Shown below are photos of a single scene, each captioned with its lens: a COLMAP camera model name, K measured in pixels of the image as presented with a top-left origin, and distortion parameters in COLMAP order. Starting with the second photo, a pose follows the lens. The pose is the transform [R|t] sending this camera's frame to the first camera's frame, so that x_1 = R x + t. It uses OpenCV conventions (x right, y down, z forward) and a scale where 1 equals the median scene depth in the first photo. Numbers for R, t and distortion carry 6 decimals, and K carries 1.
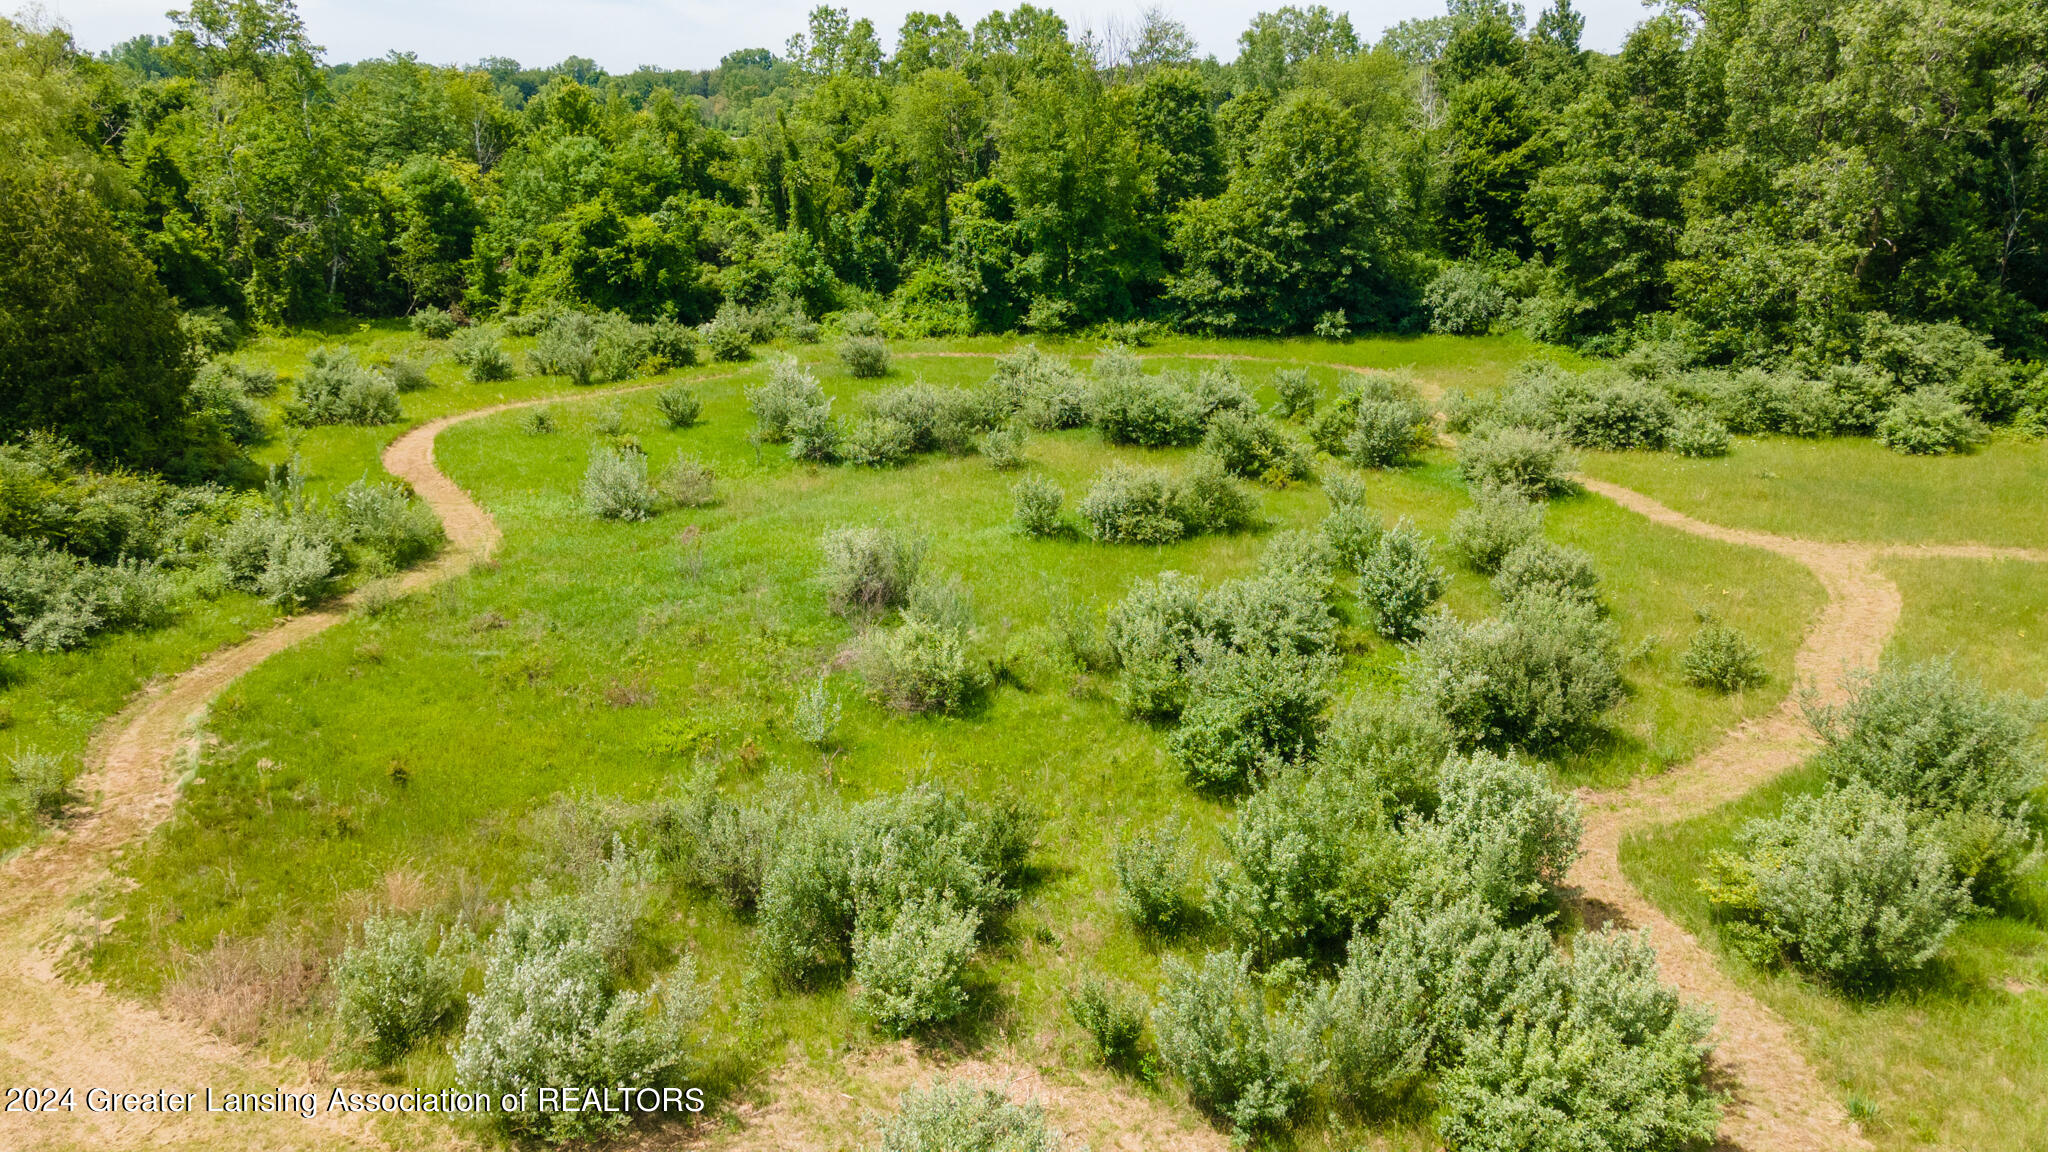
lens RADIAL K [[1486.8, 0, 1022.3], [0, 1486.8, 549.7], [0, 0, 1]] dist [0.075832, 0.005798]
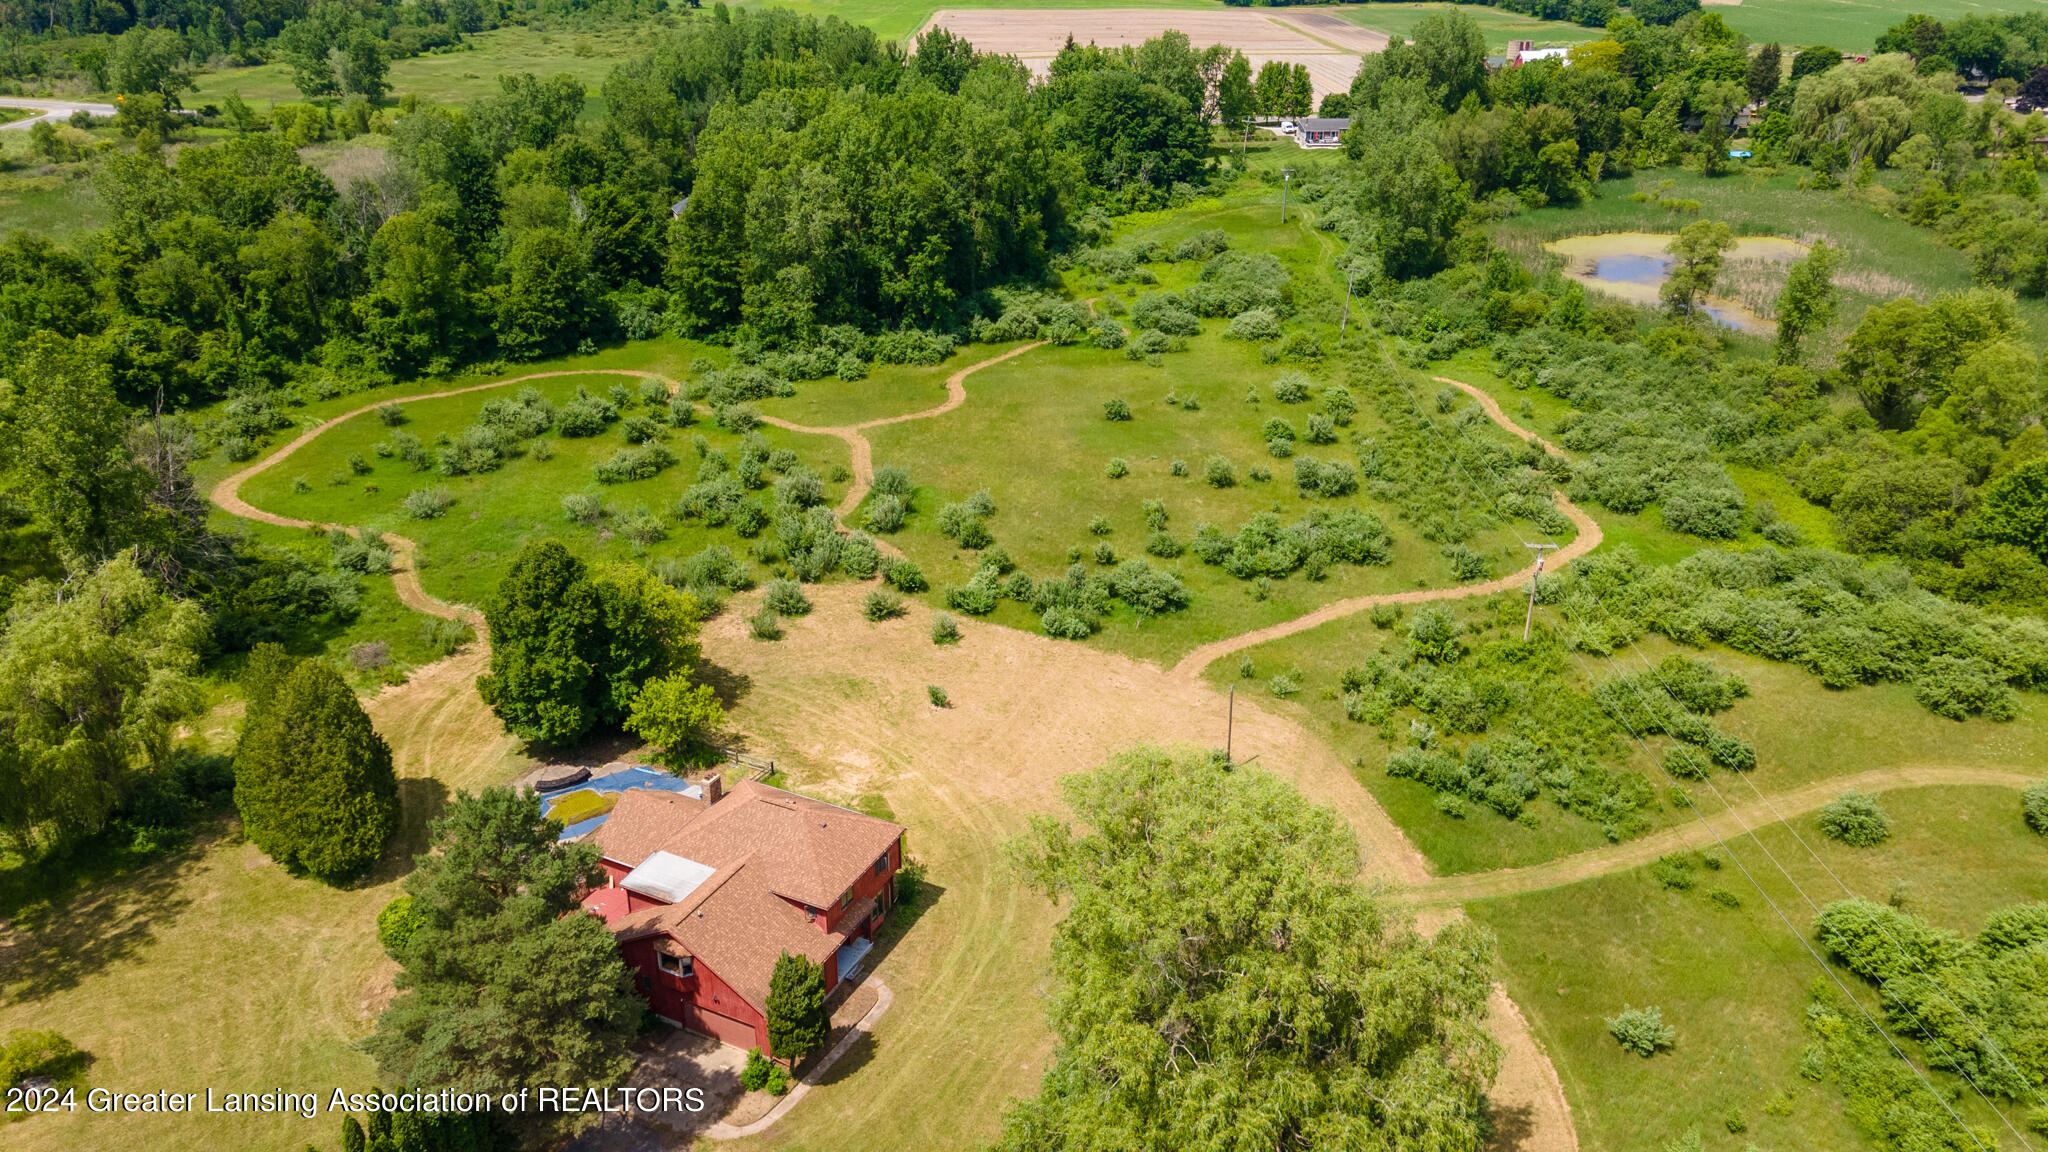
lens RADIAL K [[1542.6, 0, 1068.2], [0, 1542.6, 575.0], [0, 0, 1]] dist [-0.000082, 0.001153]
pose [[0.737779, -0.267323, 0.619856, -0.761492], [0.184007, 0.963115, 0.196346, -0.160644], [-0.649480, -0.030802, 0.759755, -1.114395]]
